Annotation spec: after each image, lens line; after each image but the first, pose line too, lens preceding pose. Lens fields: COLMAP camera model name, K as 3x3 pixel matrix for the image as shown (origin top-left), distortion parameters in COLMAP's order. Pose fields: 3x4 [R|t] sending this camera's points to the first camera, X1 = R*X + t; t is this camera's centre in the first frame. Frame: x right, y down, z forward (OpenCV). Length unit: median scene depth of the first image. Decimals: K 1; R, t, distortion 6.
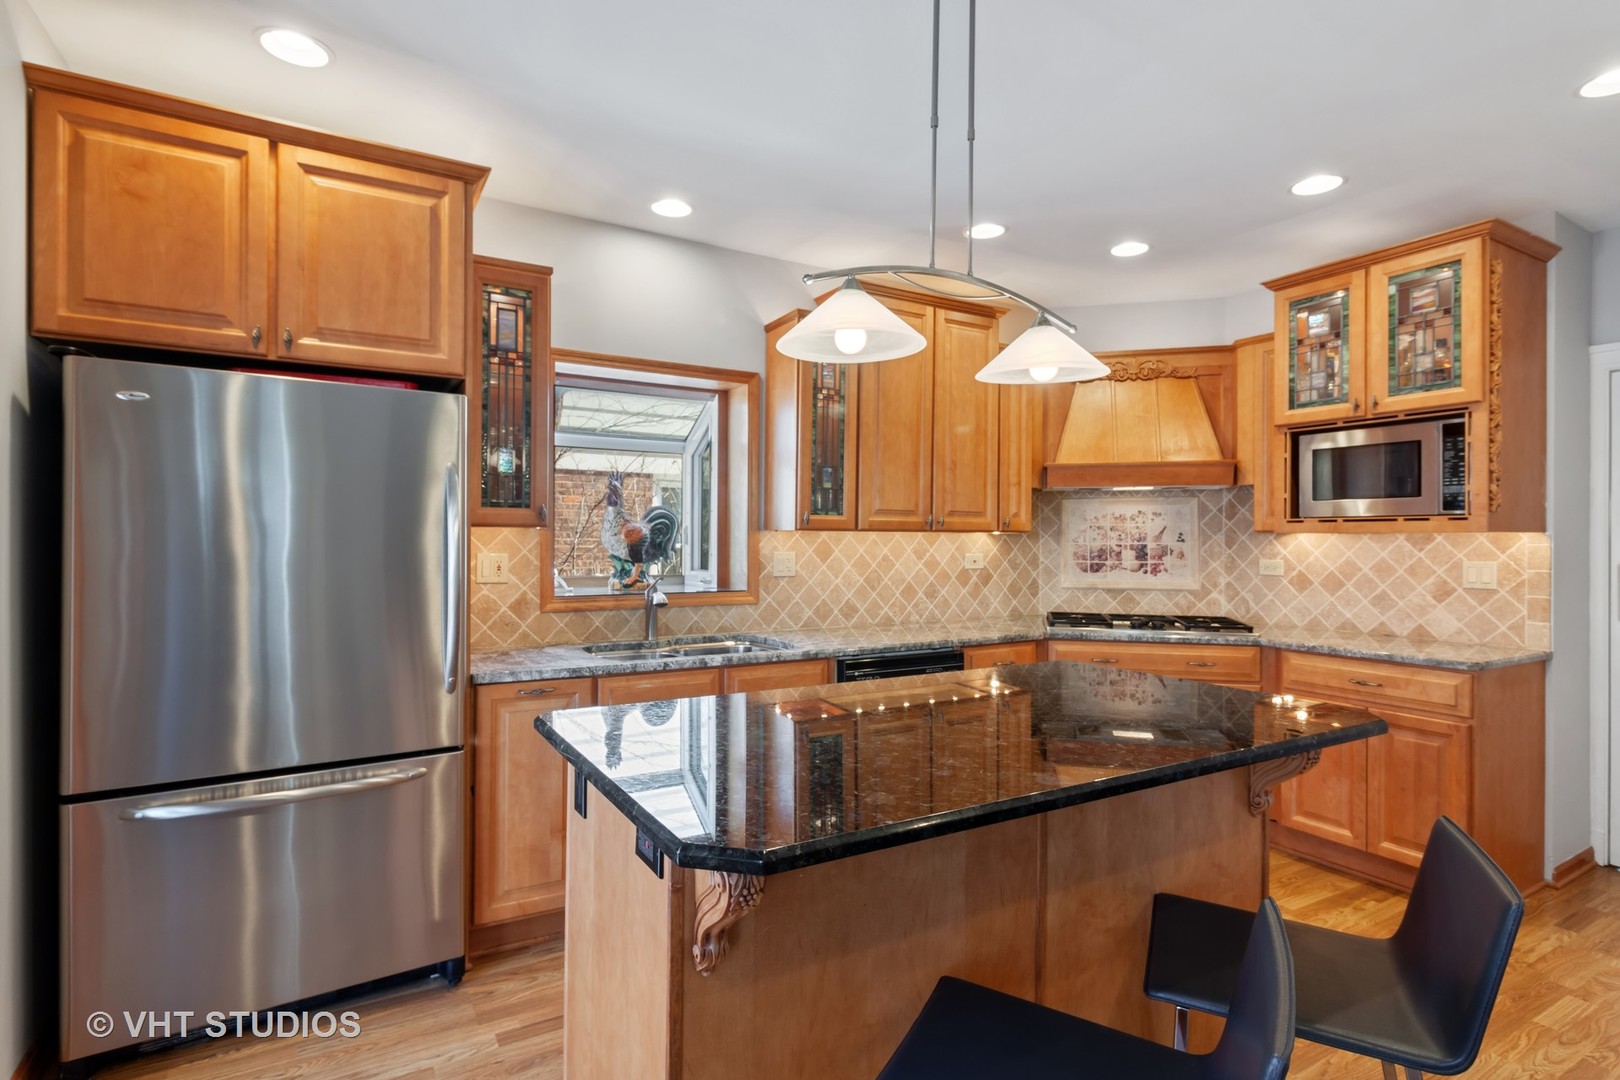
lens RADIAL K [[836.2, 0, 801.5], [0, 836.2, 539.4], [0, 0, 1]] dist [0.003179, 0.000265]
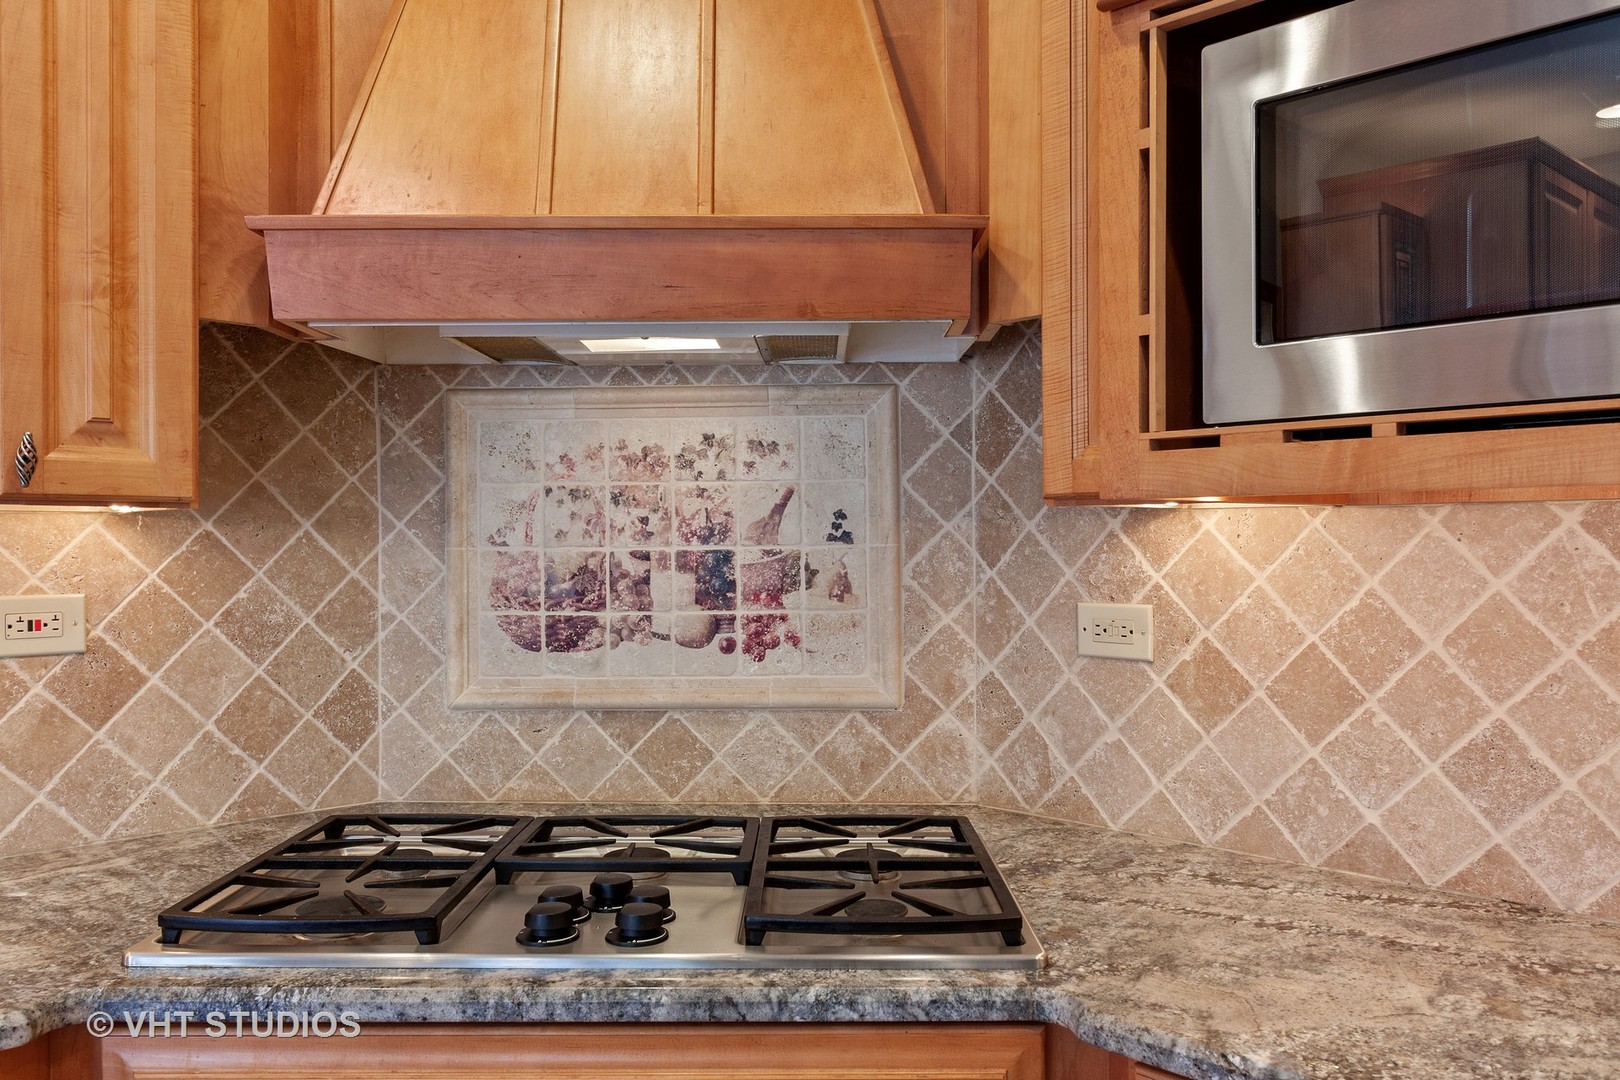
lens RADIAL K [[1371.7, 0, 812.2], [0, 1371.7, 540.7], [0, 0, 1]] dist [0.001192, -0.005952]
pose [[0.966935, -0.005884, 0.254956, 0.325902], [0.006162, 0.999981, -0.000292, 0.002767], [-0.254950, 0.001853, 0.966953, 0.547216]]
